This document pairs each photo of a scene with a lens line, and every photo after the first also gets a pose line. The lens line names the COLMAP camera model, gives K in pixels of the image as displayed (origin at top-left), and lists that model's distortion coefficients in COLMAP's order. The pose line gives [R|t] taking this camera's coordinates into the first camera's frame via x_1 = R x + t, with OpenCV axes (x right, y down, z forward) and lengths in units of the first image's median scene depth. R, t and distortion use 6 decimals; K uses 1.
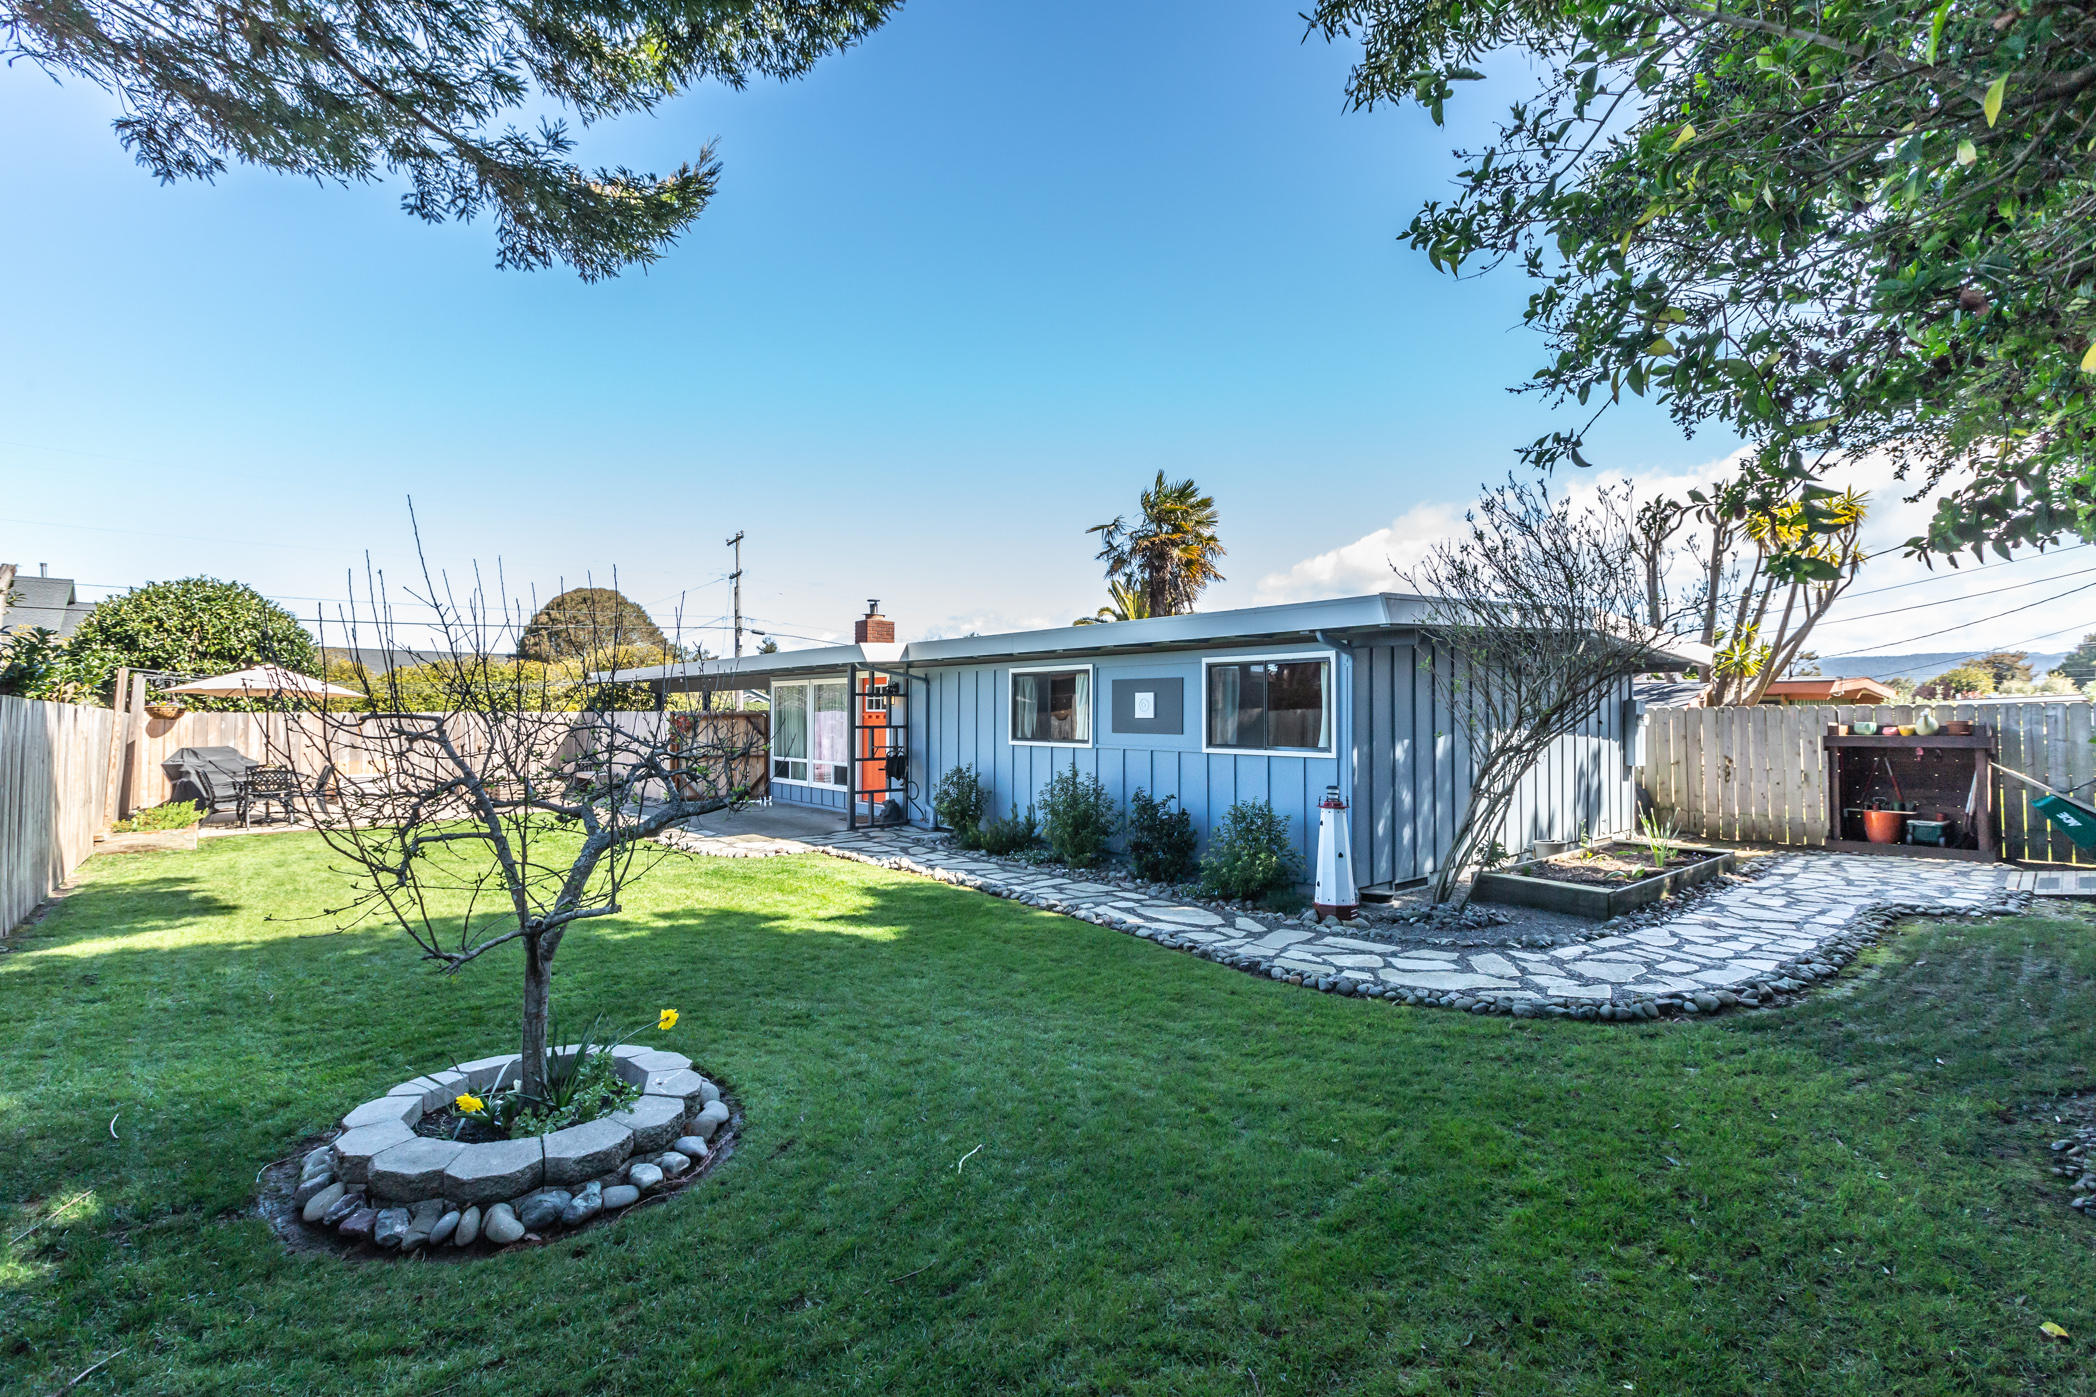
lens RADIAL K [[932.0, 0, 1056.1], [0, 932.0, 698.7], [0, 0, 1]] dist [0.005271, -0.001359]
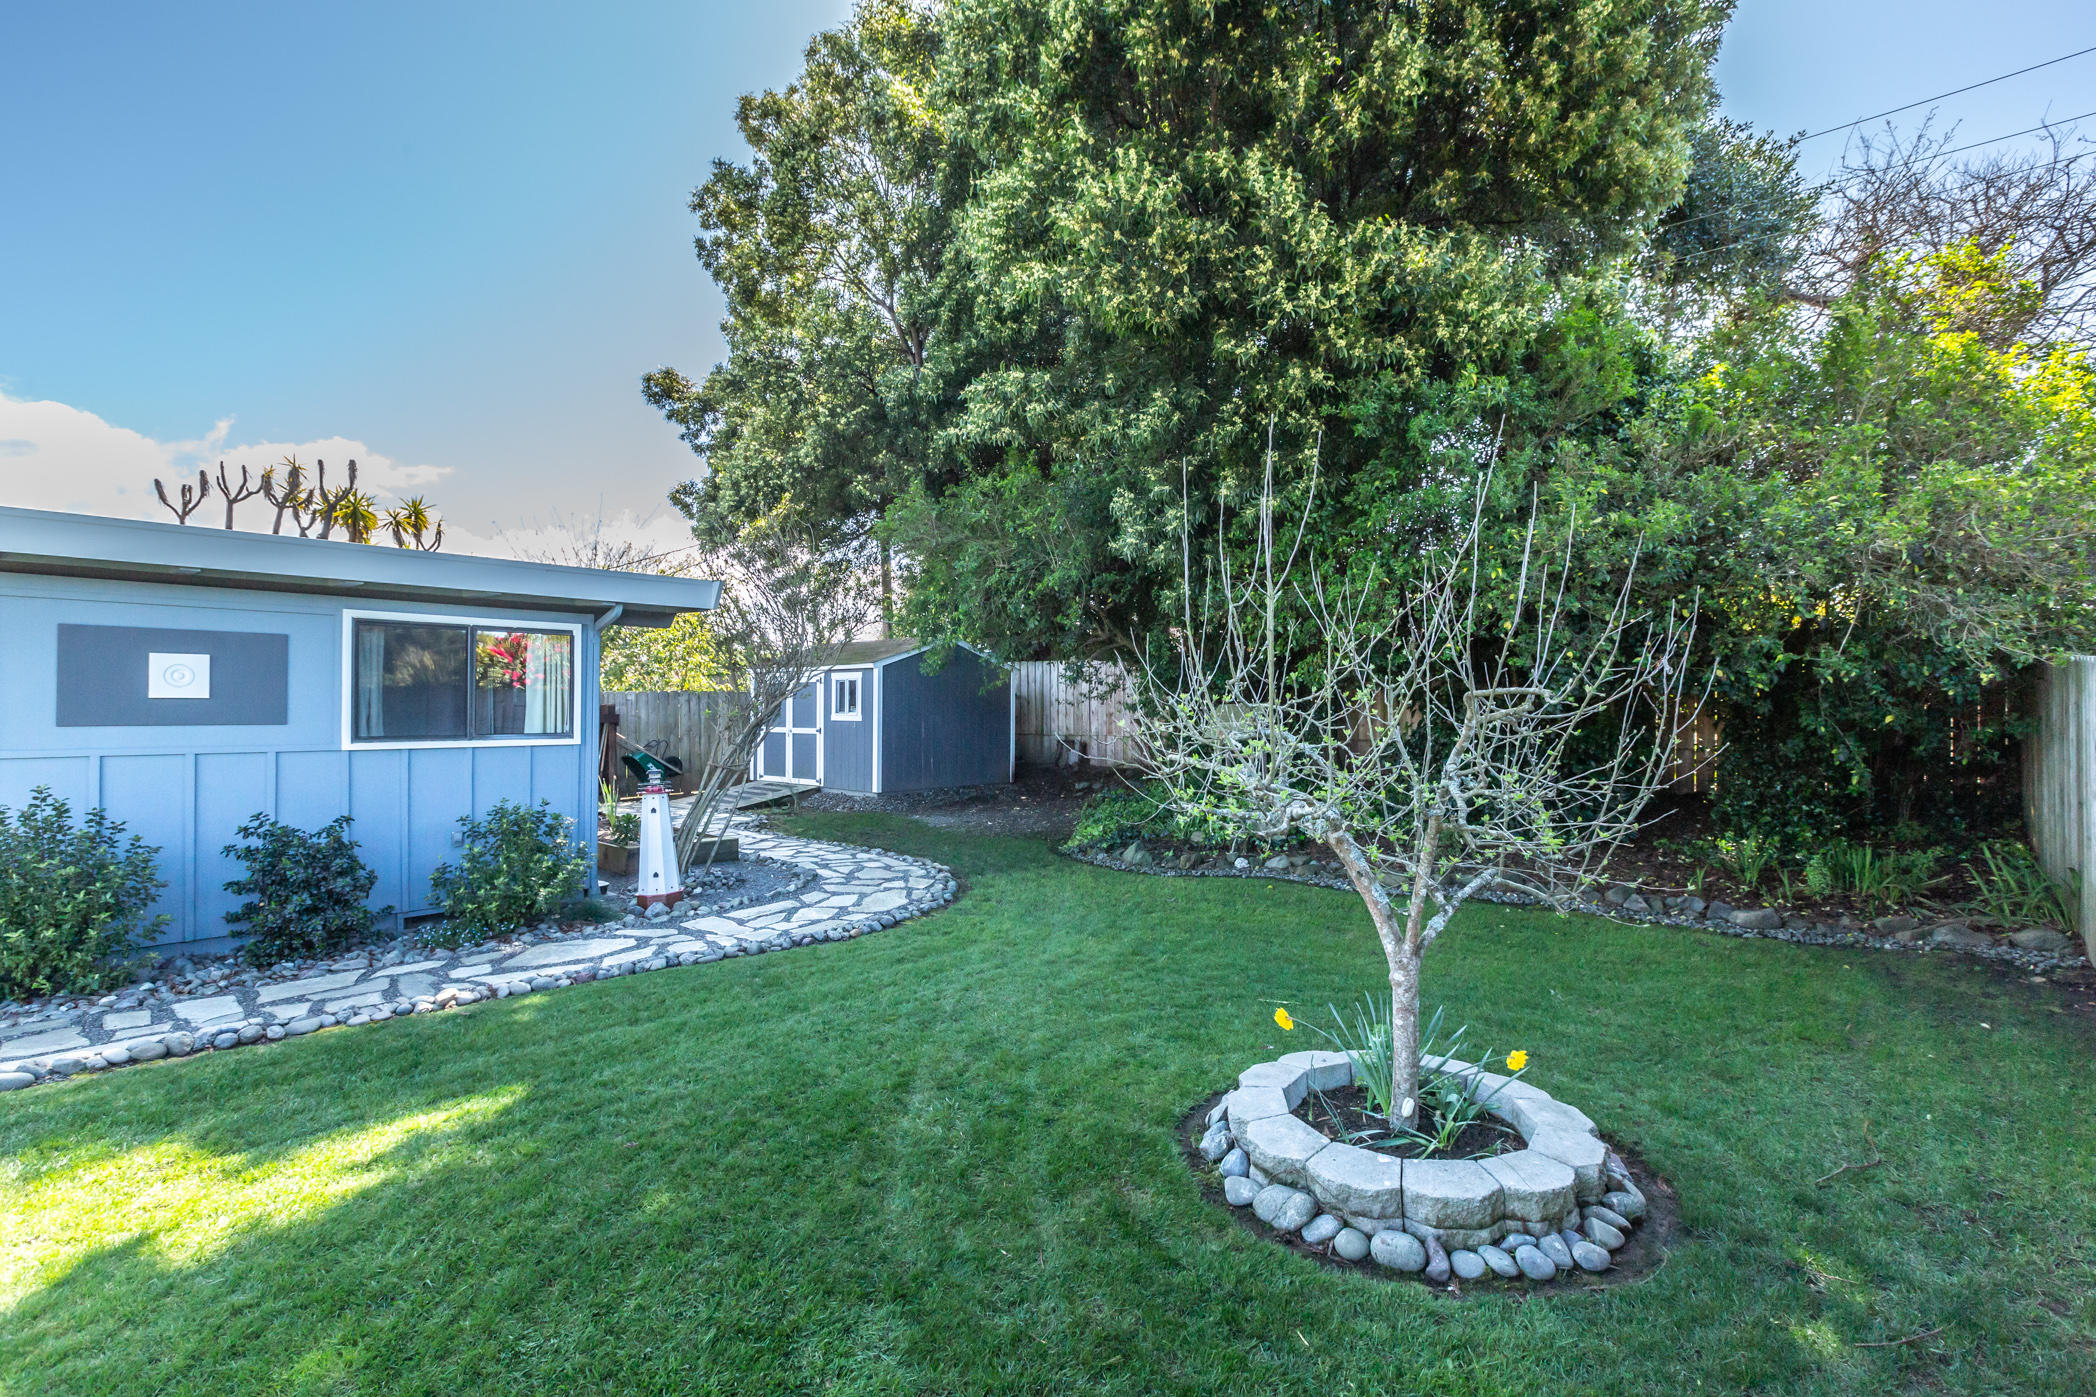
lens RADIAL K [[932.0, 0, 1043.3], [0, 932.0, 706.7], [0, 0, 1]] dist [0.005271, -0.001359]
pose [[-0.098554, -0.002724, 0.995128, -0.396166], [-0.018781, 0.999823, 0.000876, 0.011759], [-0.994954, -0.018603, -0.098588, 0.393627]]
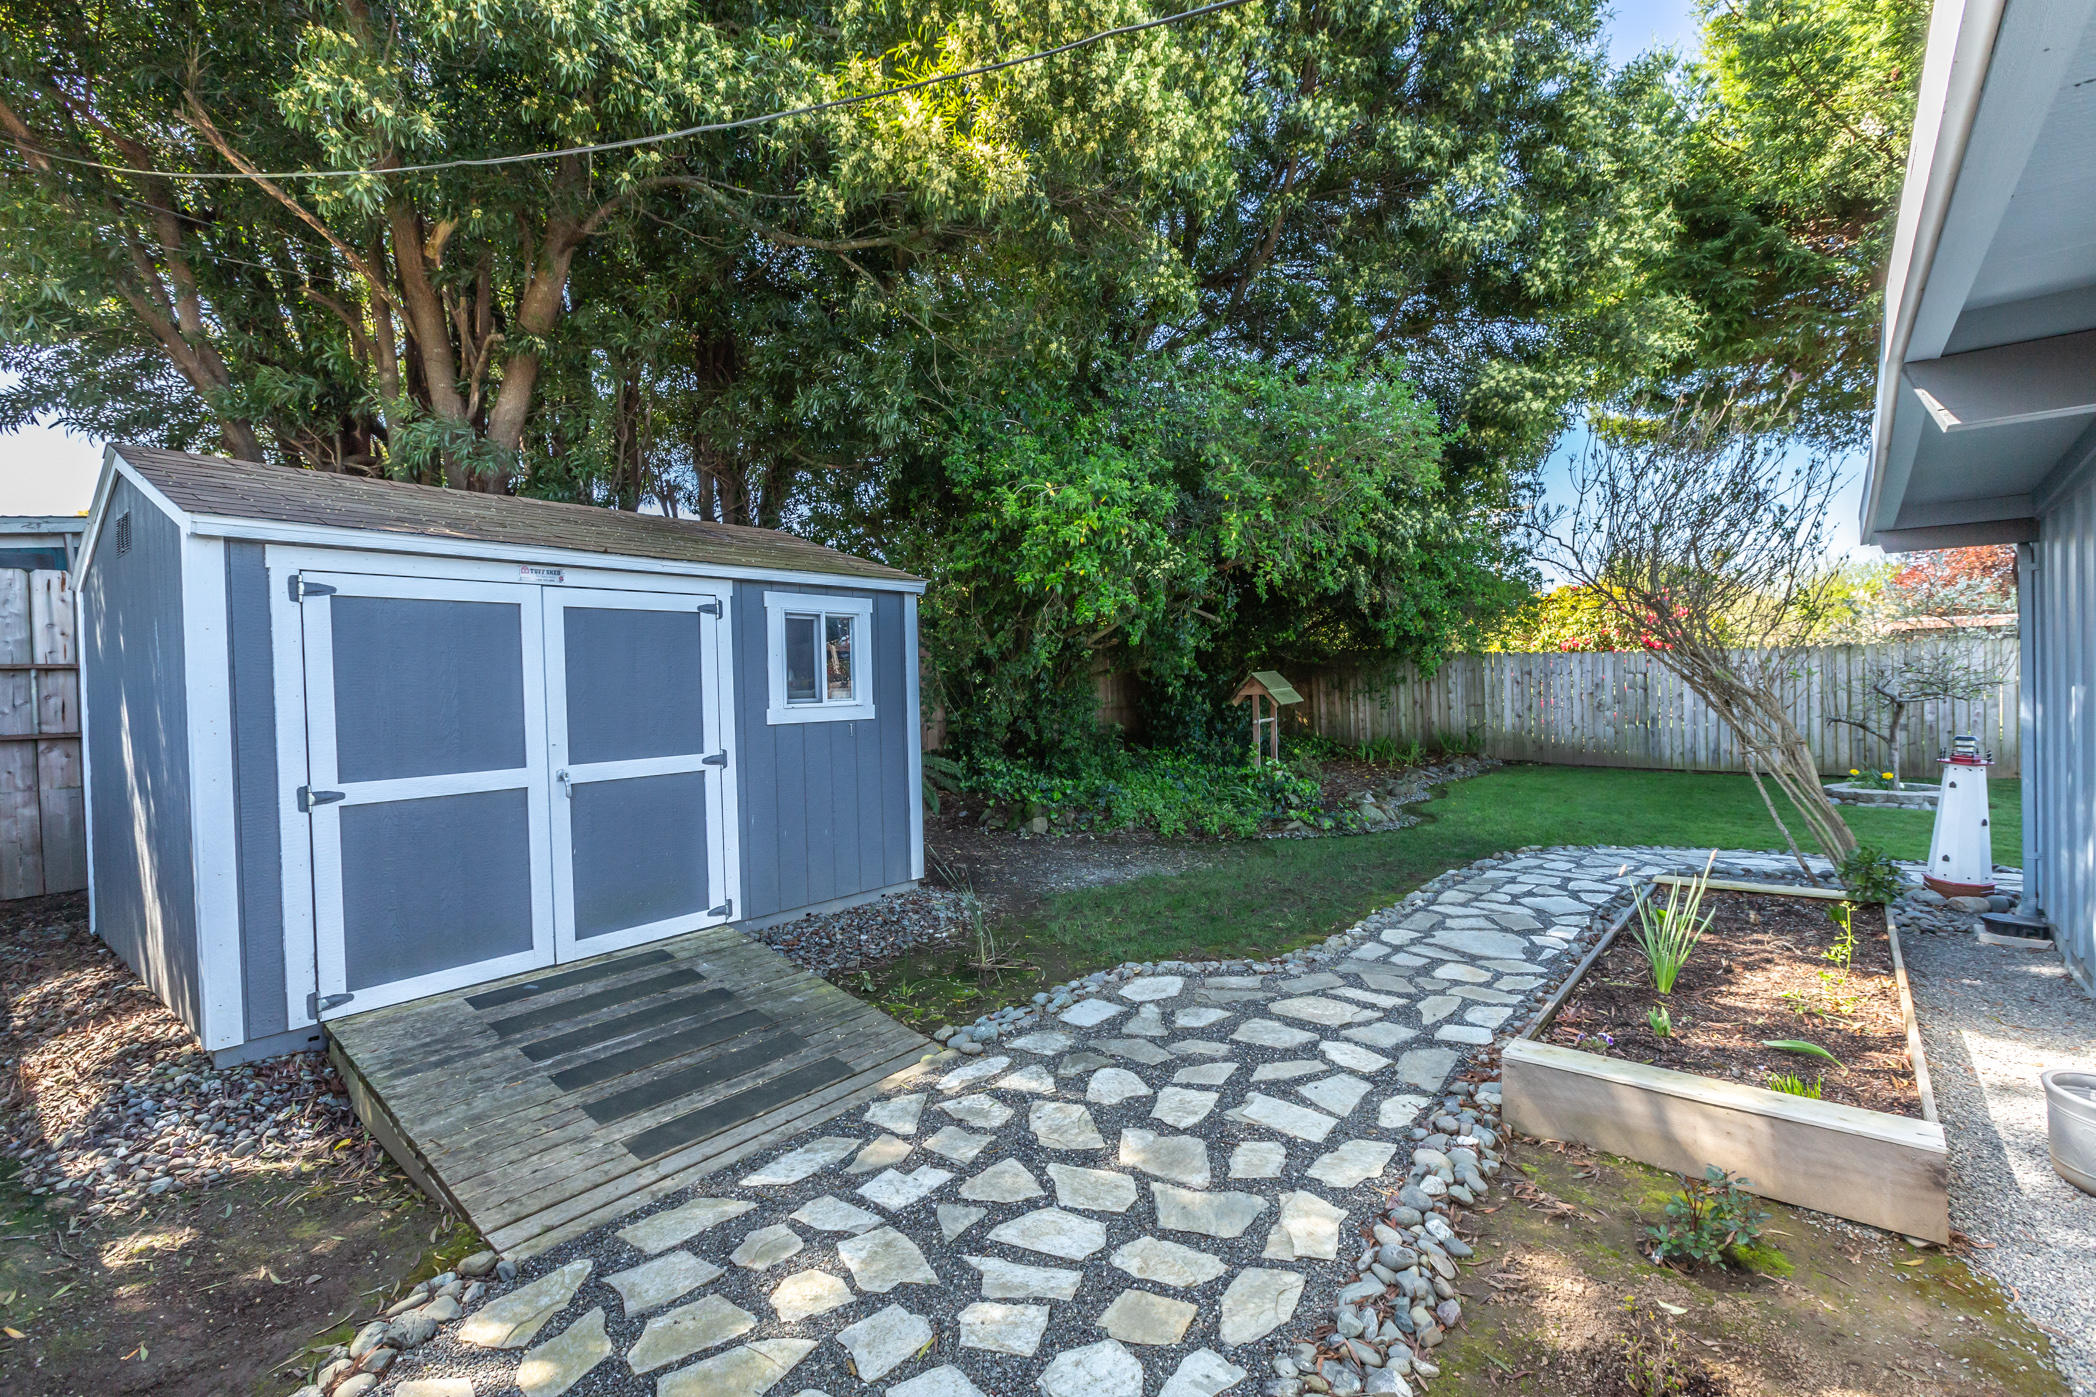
lens RADIAL K [[932.0, 0, 1042.7], [0, 932.0, 686.0], [0, 0, 1]] dist [0.005271, -0.001359]
pose [[-0.987751, 0.021780, -0.154513, 0.675180], [0.024138, 0.999619, -0.013396, 0.025504], [0.154163, -0.016961, -0.987900, 0.942236]]
